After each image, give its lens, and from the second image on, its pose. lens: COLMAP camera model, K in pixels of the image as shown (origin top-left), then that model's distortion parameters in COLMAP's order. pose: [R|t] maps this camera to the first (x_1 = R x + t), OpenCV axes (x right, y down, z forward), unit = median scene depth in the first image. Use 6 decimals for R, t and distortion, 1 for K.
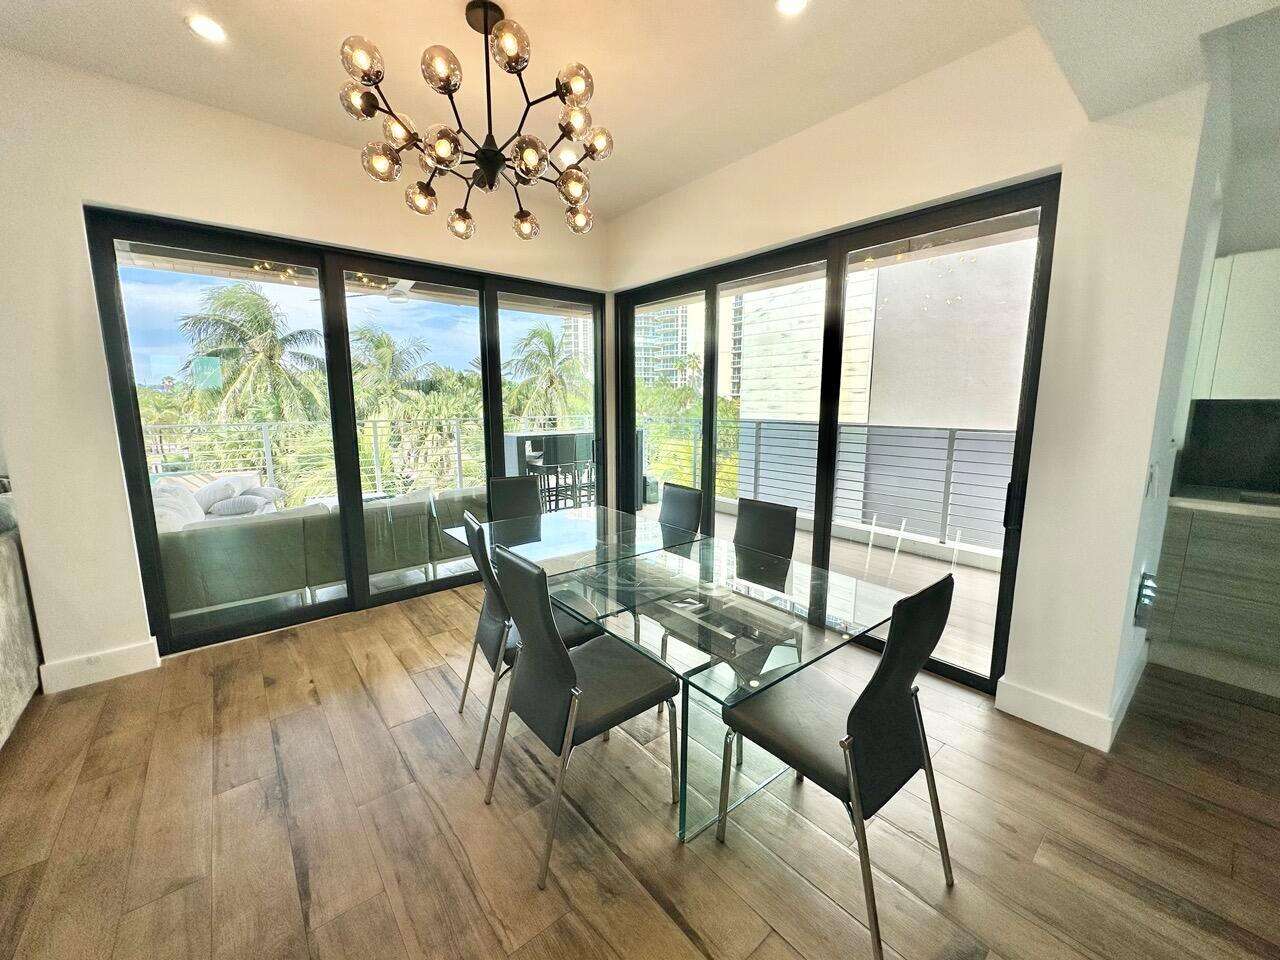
lens RADIAL K [[507.3, 0, 638.8], [0, 507.3, 477.8], [0, 0, 1]] dist [0.000918, 0.000889]
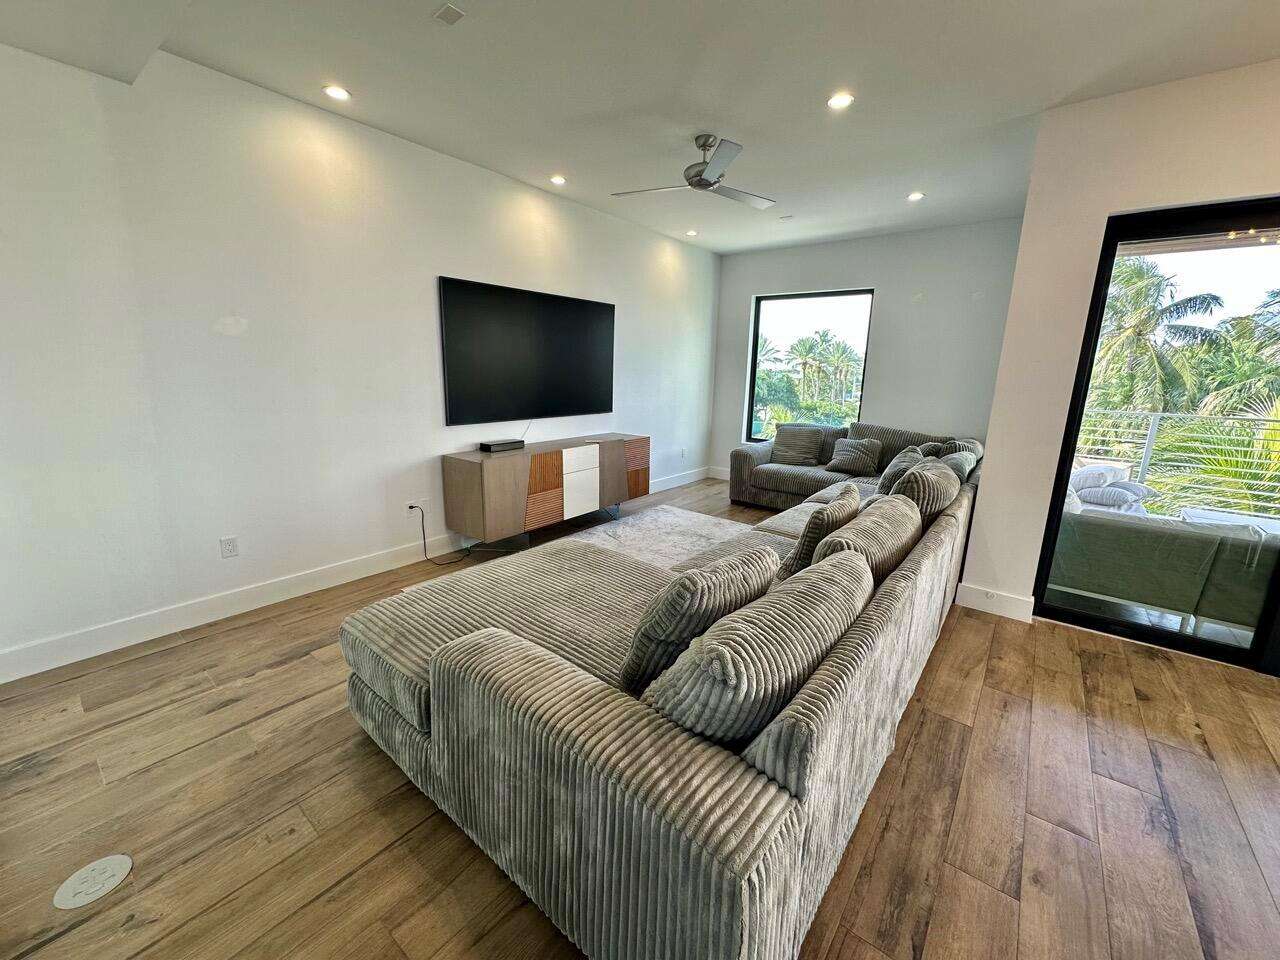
lens RADIAL K [[507.3, 0, 641.6], [0, 507.3, 478.3], [0, 0, 1]] dist [0.000918, 0.000889]
pose [[0.207033, 0.208511, -0.955856, -0.078934], [-0.169441, 0.969901, 0.174875, 0.001716], [0.963549, 0.125757, 0.236132, -0.131780]]
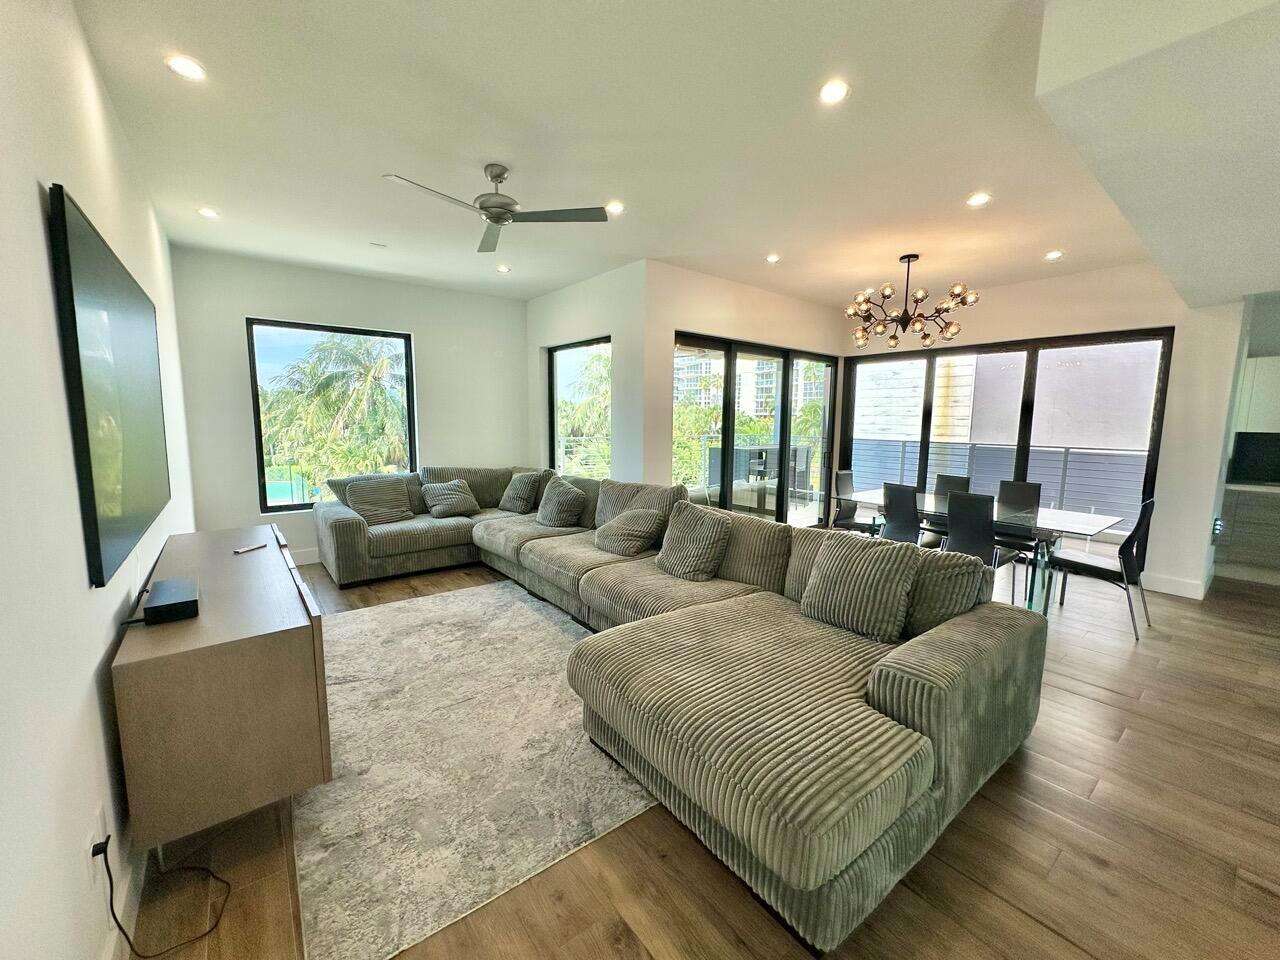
lens RADIAL K [[507.3, 0, 646.8], [0, 507.3, 478.7], [0, 0, 1]] dist [0.000918, 0.000889]
pose [[0.999878, 0.011181, -0.010927, -1.349294], [-0.011523, 0.999427, -0.031812, 0.131845], [0.010565, 0.031934, 0.999434, -1.136057]]
